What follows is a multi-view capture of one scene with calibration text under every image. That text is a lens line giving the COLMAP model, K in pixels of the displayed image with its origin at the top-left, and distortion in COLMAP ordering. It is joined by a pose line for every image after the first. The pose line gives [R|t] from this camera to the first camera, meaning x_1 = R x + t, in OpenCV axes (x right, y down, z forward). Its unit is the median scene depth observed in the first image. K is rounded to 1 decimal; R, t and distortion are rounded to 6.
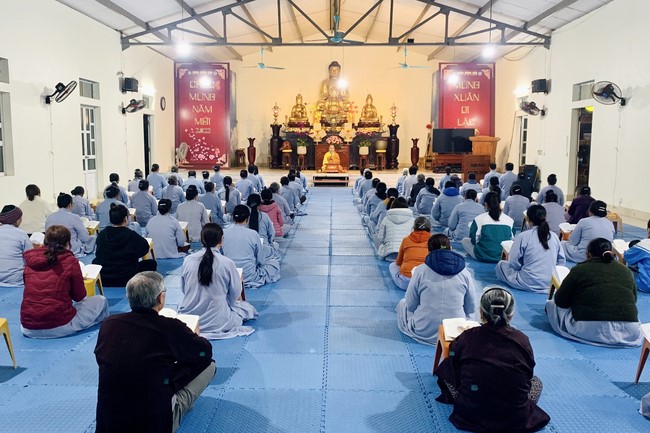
lens RADIAL K [[565.6, 0, 324.0], [0, 565.6, 227.3], [0, 0, 1]] dist [0.071729, -0.083322]
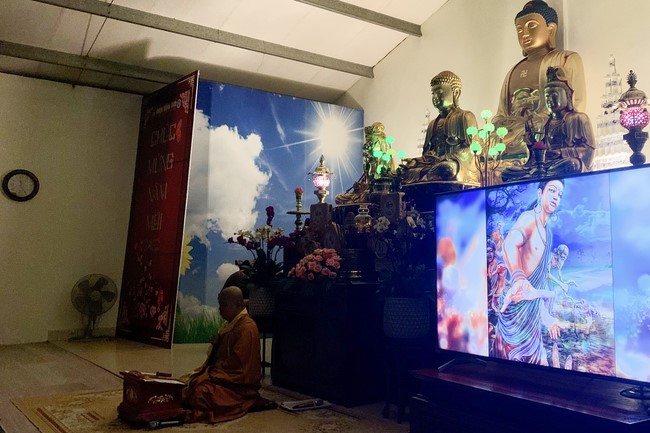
lens RADIAL K [[634.8, 0, 393.0], [0, 634.8, 215.0], [0, 0, 1]] dist [0.055596, 0.000000]
pose [[0.631206, -0.065278, -0.772863, 0.264731], [-0.110968, 0.978600, -0.173284, -0.140107], [0.767636, 0.195141, 0.610455, 0.909262]]
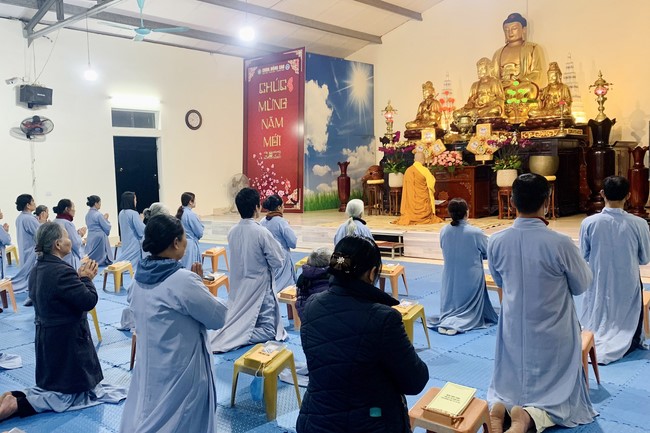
lens RADIAL K [[598.3, 0, 309.5], [0, 598.3, 215.3], [0, 0, 1]] dist [0.055688, 0.000000]
pose [[0.757570, 0.015297, -0.652575, 0.298739], [-0.056937, 0.997464, -0.042716, -0.076802], [0.650266, 0.069516, 0.756519, 0.537911]]
